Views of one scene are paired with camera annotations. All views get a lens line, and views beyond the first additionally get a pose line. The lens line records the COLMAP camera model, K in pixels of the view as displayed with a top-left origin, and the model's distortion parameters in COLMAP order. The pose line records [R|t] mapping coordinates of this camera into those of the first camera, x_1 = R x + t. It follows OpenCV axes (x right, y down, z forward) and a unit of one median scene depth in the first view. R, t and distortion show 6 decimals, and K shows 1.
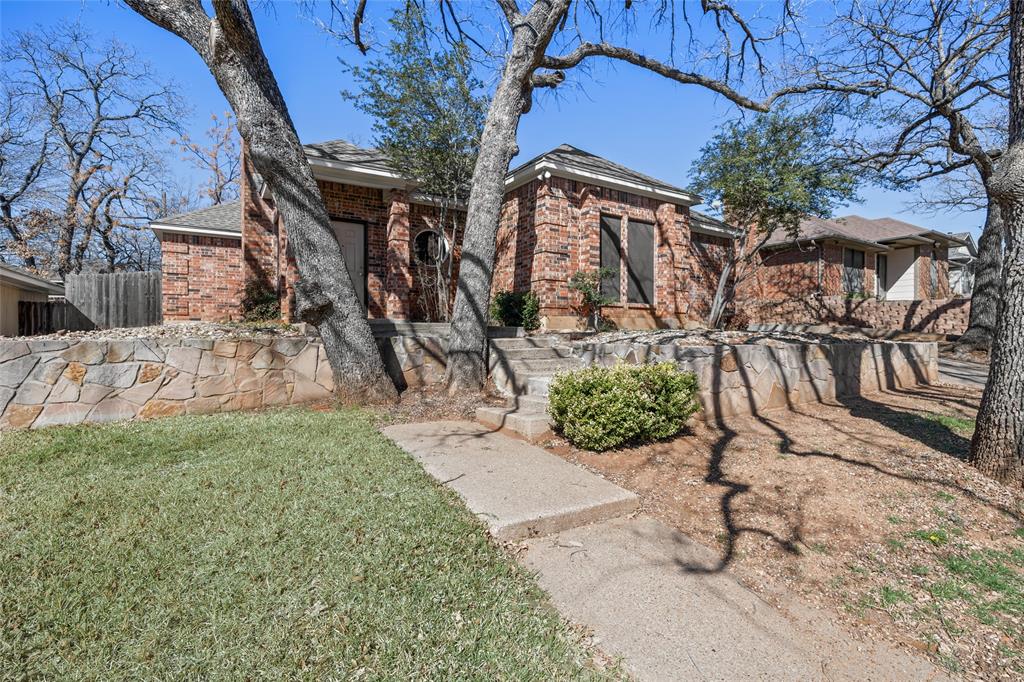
lens RADIAL K [[470.4, 0, 507.9], [0, 470.4, 338.9], [0, 0, 1]] dist [-0.021845, 0.001127]
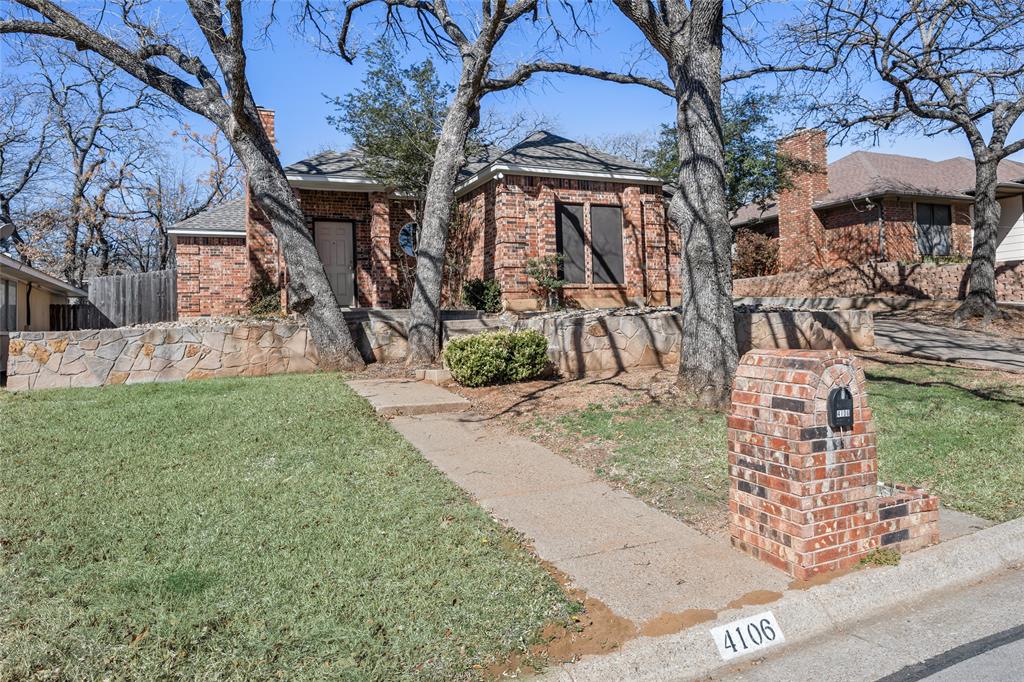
lens RADIAL K [[668.5, 0, 507.4], [0, 668.5, 298.1], [0, 0, 1]] dist [-0.008519, -0.006743]
pose [[0.990134, -0.040292, -0.134203, 0.268713], [0.033103, 0.997917, -0.055378, 0.032448], [0.136155, 0.050389, 0.989405, -0.515110]]
